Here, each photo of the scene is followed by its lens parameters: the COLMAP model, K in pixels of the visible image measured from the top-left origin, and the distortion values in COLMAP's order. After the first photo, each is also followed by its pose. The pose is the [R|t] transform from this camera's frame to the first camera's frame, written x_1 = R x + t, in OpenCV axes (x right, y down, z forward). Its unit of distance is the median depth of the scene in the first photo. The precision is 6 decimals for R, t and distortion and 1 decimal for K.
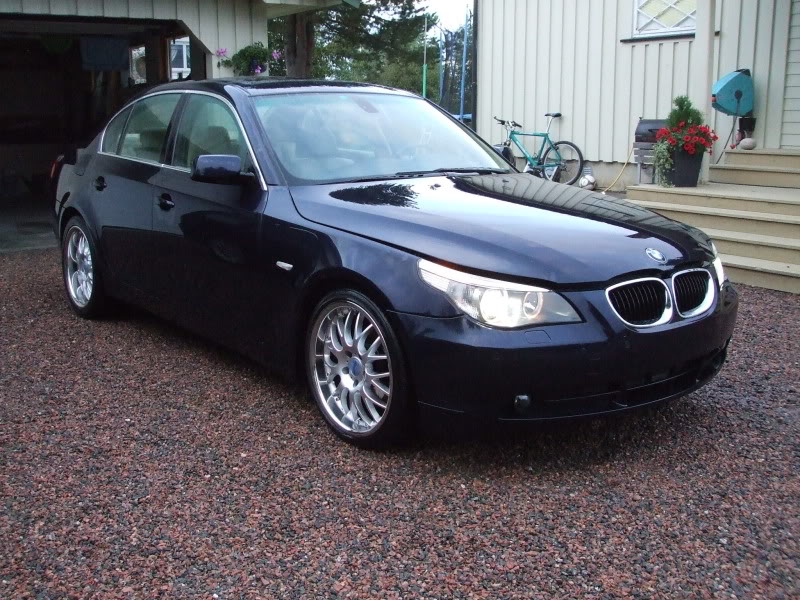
lens RADIAL K [[914.5, 0, 400.3], [0, 914.5, 300.8], [0, 0, 1]] dist [-0.092949, 0.022582]
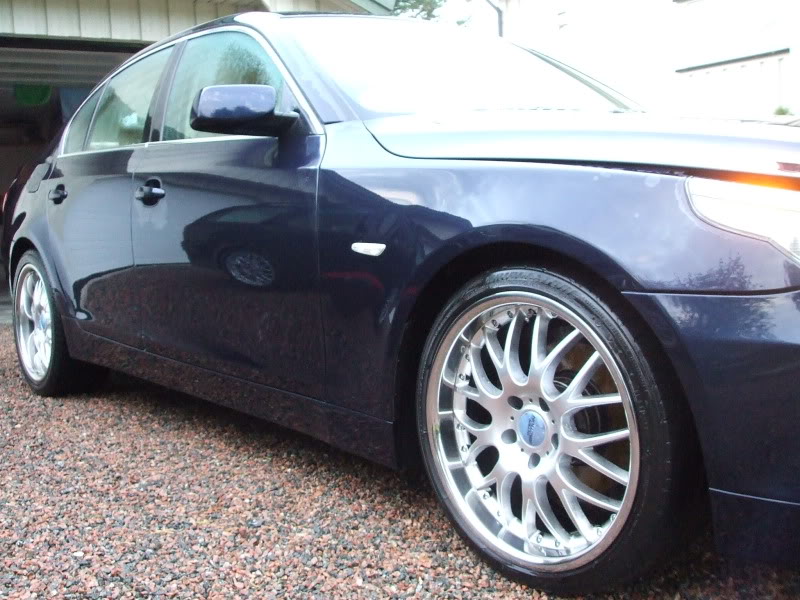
lens RADIAL K [[914.5, 0, 400.3], [0, 914.5, 300.8], [0, 0, 1]] dist [-0.092949, 0.022582]
pose [[0.998978, -0.045199, 0.000137, -0.110599], [0.044961, 0.993389, -0.105627, 0.050126], [0.004638, 0.105525, 0.994406, 0.474502]]
